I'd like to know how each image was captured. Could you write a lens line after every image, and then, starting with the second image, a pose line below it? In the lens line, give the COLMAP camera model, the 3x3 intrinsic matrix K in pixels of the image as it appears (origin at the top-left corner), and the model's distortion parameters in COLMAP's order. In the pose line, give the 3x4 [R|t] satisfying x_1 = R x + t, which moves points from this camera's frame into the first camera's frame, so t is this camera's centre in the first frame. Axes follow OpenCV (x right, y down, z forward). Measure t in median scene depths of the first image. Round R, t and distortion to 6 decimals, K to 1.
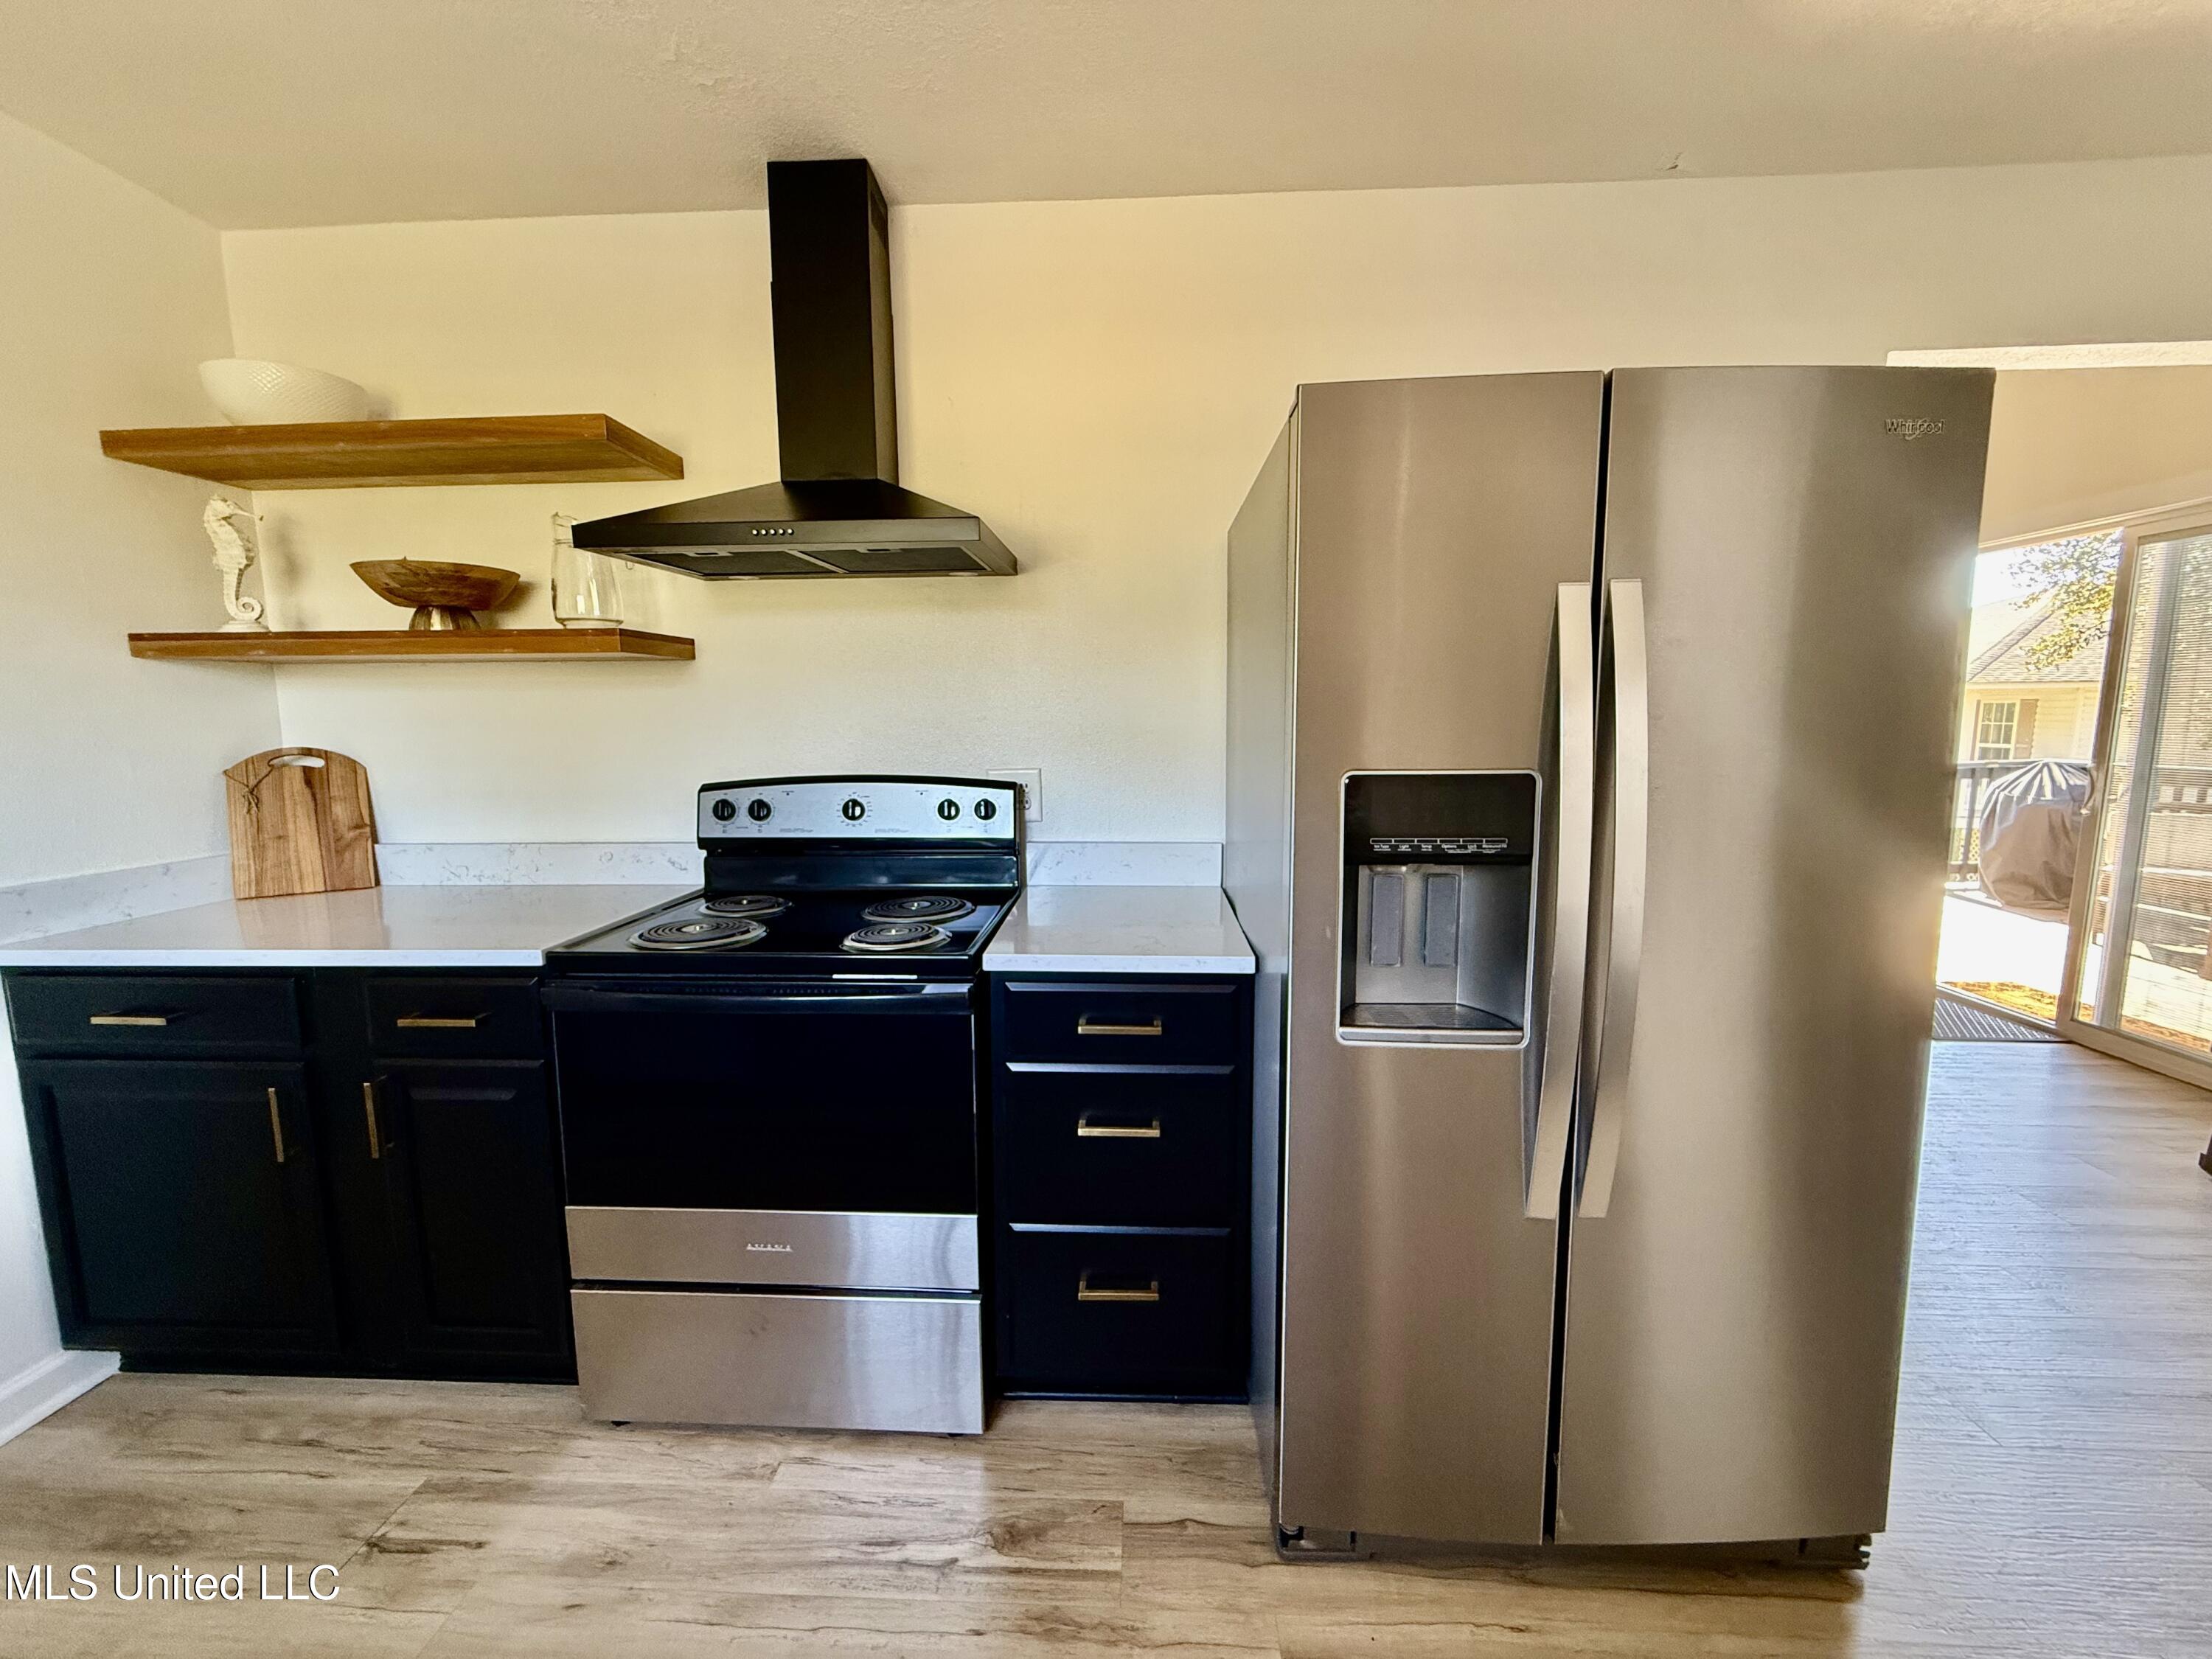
lens RADIAL K [[871.3, 0, 1106.0], [0, 871.3, 829.5], [0, 0, 1]] dist [0.002070, 0.000146]
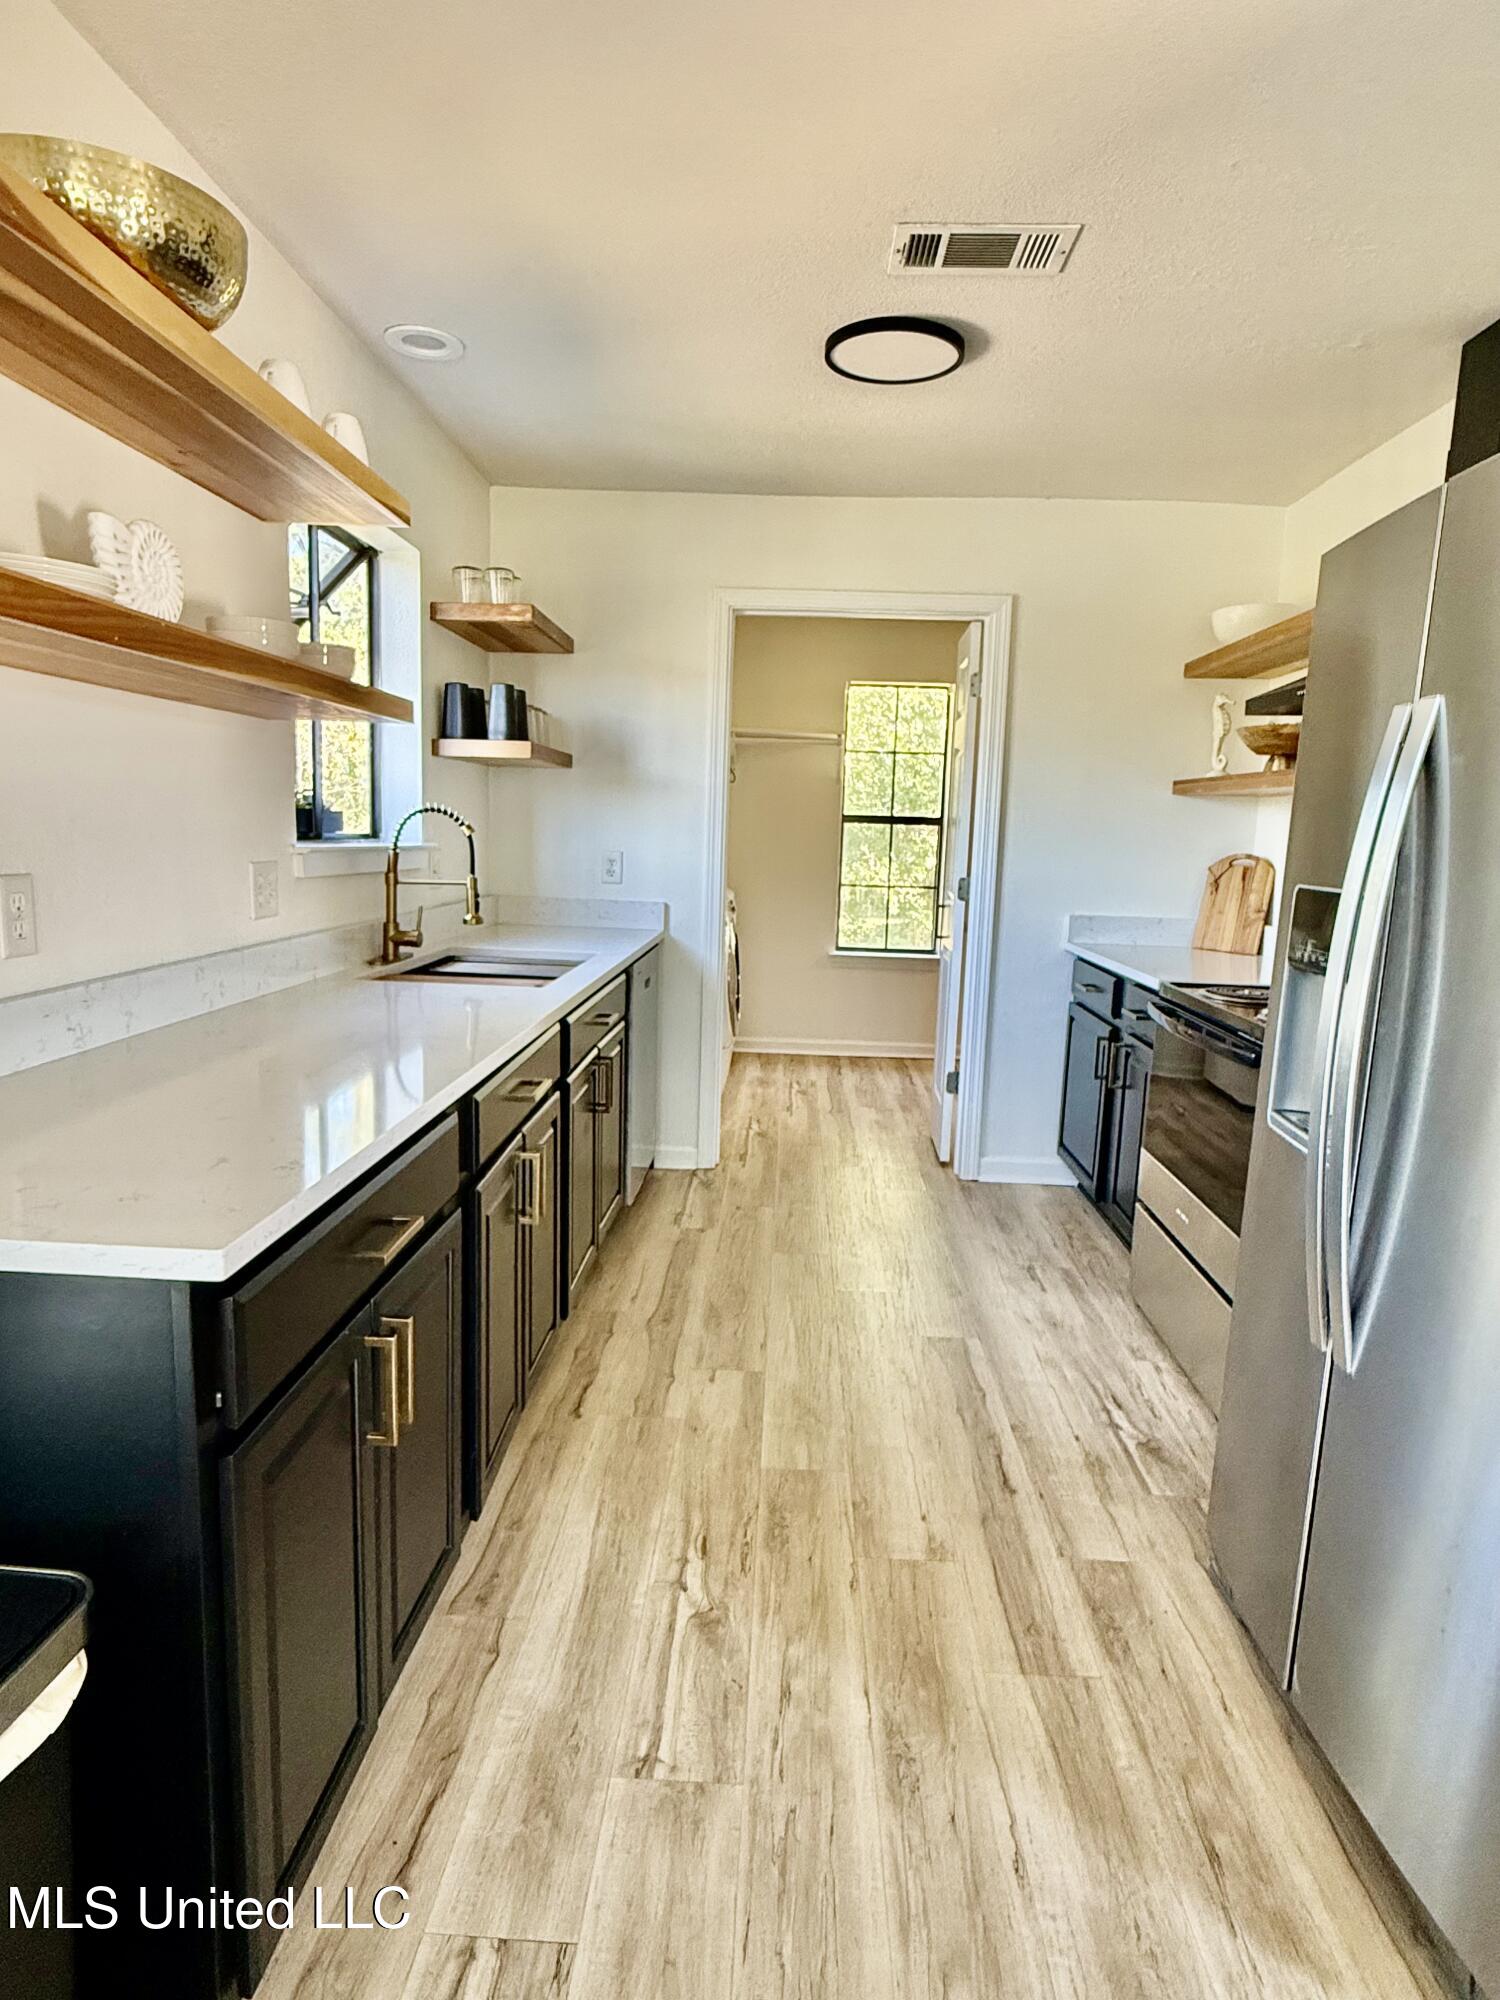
lens RADIAL K [[1140.0, 0, 750.0], [0, 1140.0, 1000.0], [0, 0, 1]] dist [0.000726, 0.000065]
pose [[0.009607, 0.156515, -0.987629, 1.344723], [-0.153407, 0.976213, 0.153214, -0.026160], [0.988116, 0.150037, 0.033389, 0.212131]]
